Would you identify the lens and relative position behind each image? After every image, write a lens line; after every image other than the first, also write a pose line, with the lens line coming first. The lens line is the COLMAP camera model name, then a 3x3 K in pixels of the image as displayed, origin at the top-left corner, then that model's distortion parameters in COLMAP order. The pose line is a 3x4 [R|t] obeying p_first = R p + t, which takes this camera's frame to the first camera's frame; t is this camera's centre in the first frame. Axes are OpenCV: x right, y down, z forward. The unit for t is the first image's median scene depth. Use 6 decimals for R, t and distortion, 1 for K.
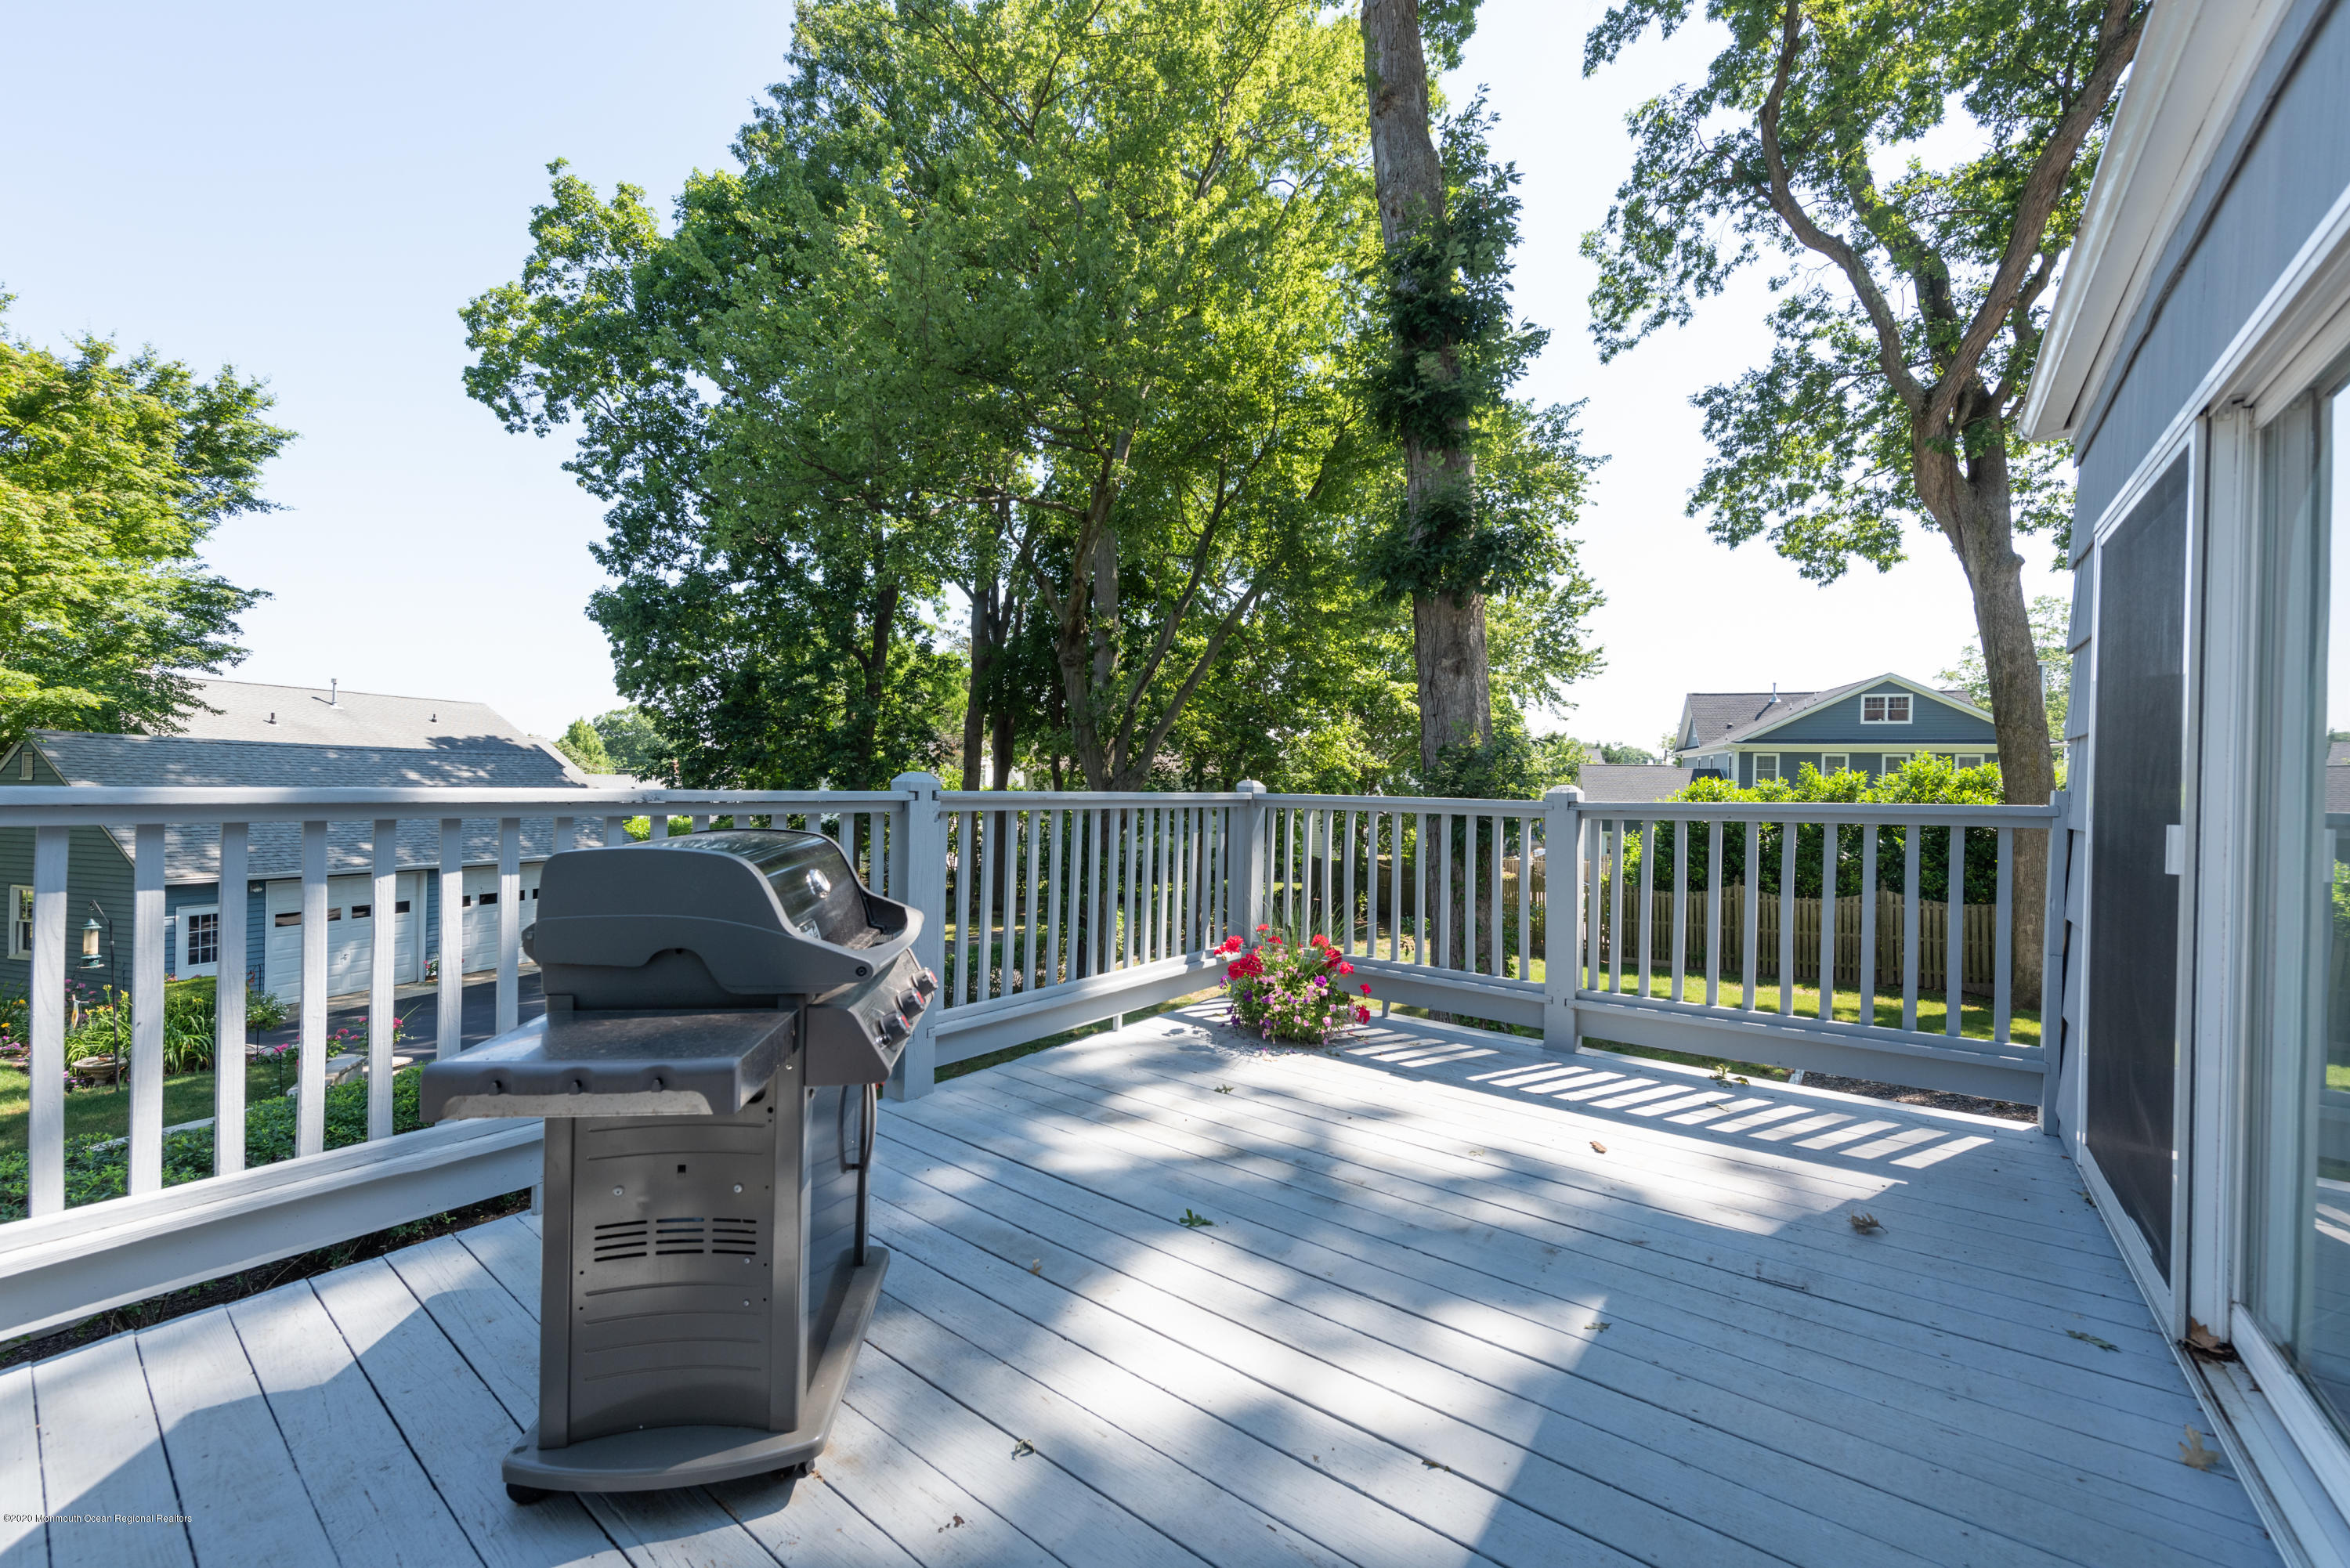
lens RADIAL K [[958.5, 0, 1173.9], [0, 958.5, 792.4], [0, 0, 1]] dist [0.003865, -0.000436]
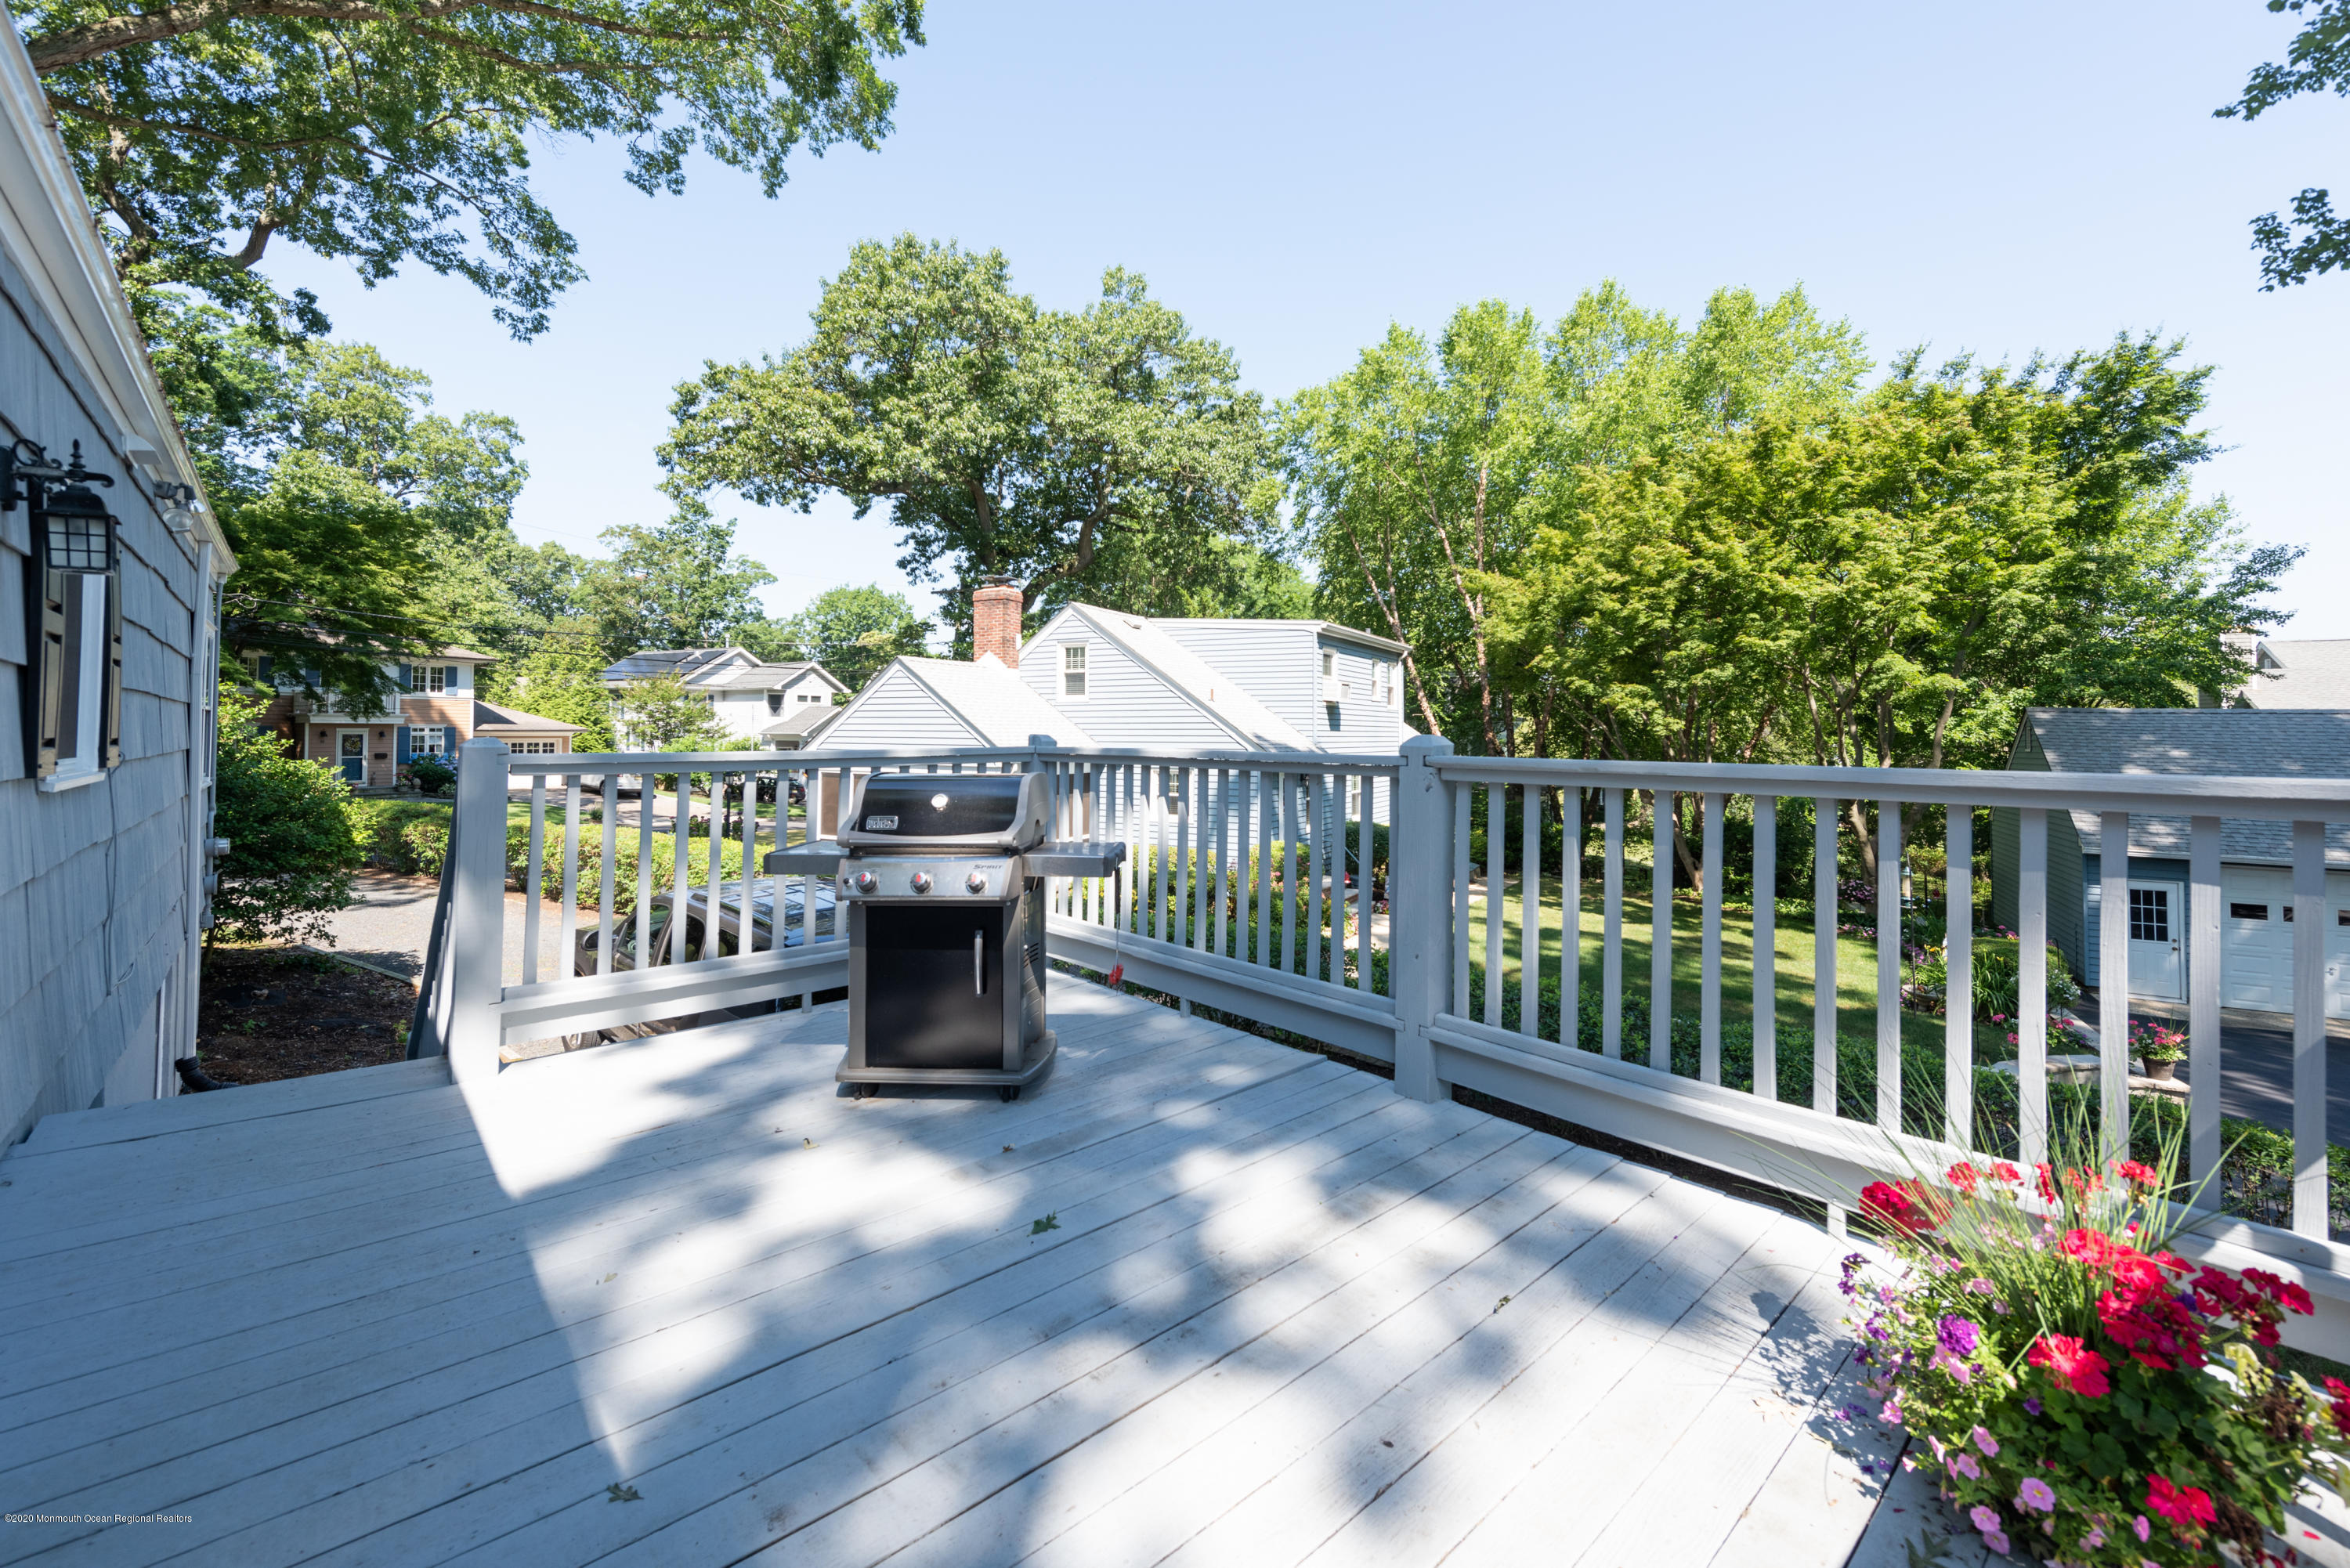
lens RADIAL K [[958.5, 0, 1162.0], [0, 958.5, 710.0], [0, 0, 1]] dist [0.003865, -0.000436]
pose [[-0.213746, -0.039052, -0.976108, 0.738733], [-0.017991, 0.999189, -0.036036, -0.010179], [0.976724, 0.009859, -0.214275, 1.057242]]
